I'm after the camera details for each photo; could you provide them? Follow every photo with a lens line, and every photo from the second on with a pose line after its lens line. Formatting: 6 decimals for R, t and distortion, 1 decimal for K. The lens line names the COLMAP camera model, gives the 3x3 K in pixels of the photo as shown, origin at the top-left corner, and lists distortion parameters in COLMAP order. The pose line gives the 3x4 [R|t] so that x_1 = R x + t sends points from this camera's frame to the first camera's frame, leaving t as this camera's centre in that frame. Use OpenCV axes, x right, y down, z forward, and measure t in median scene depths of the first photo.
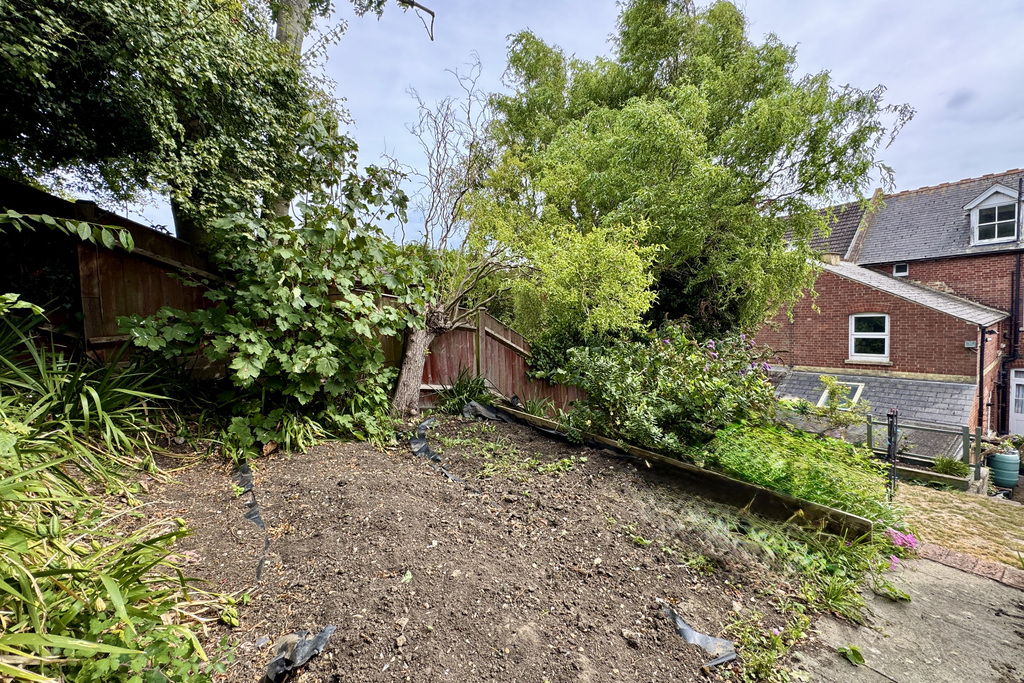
lens RADIAL K [[408.9, 0, 512.0], [0, 408.9, 341.5], [0, 0, 1]] dist [-0.001818, -0.000174]
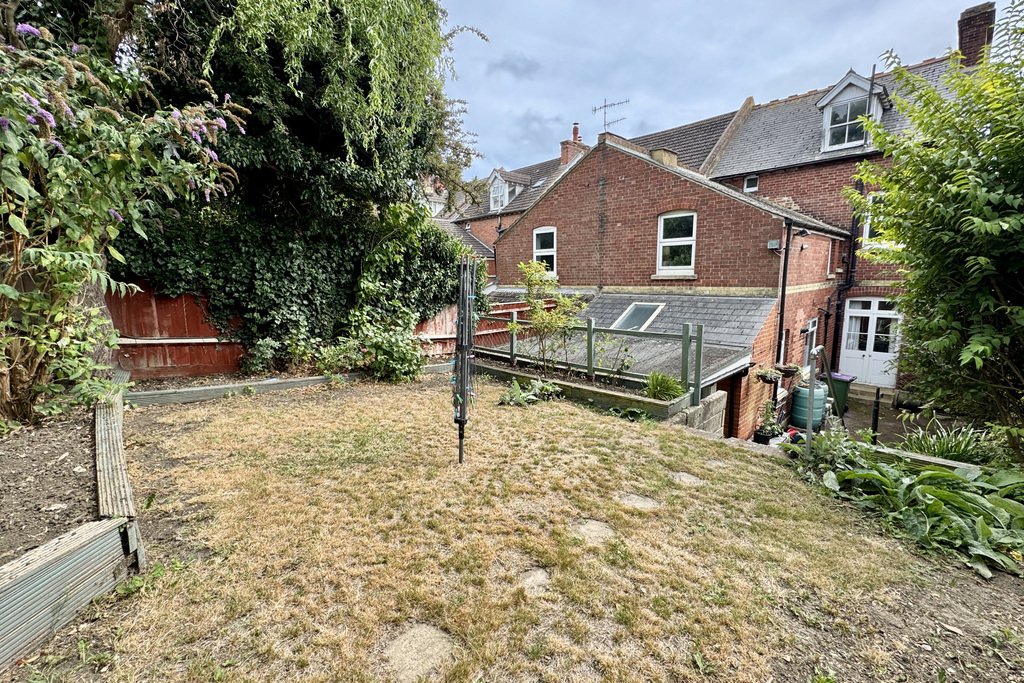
lens RADIAL K [[429.2, 0, 512.0], [0, 429.2, 341.5], [0, 0, 1]] dist [-0.002591, -0.000414]
pose [[0.989383, 0.009875, 0.144995, 0.444492], [-0.022544, 0.996041, 0.085995, 0.109556], [-0.143572, -0.088350, 0.985688, 0.223252]]
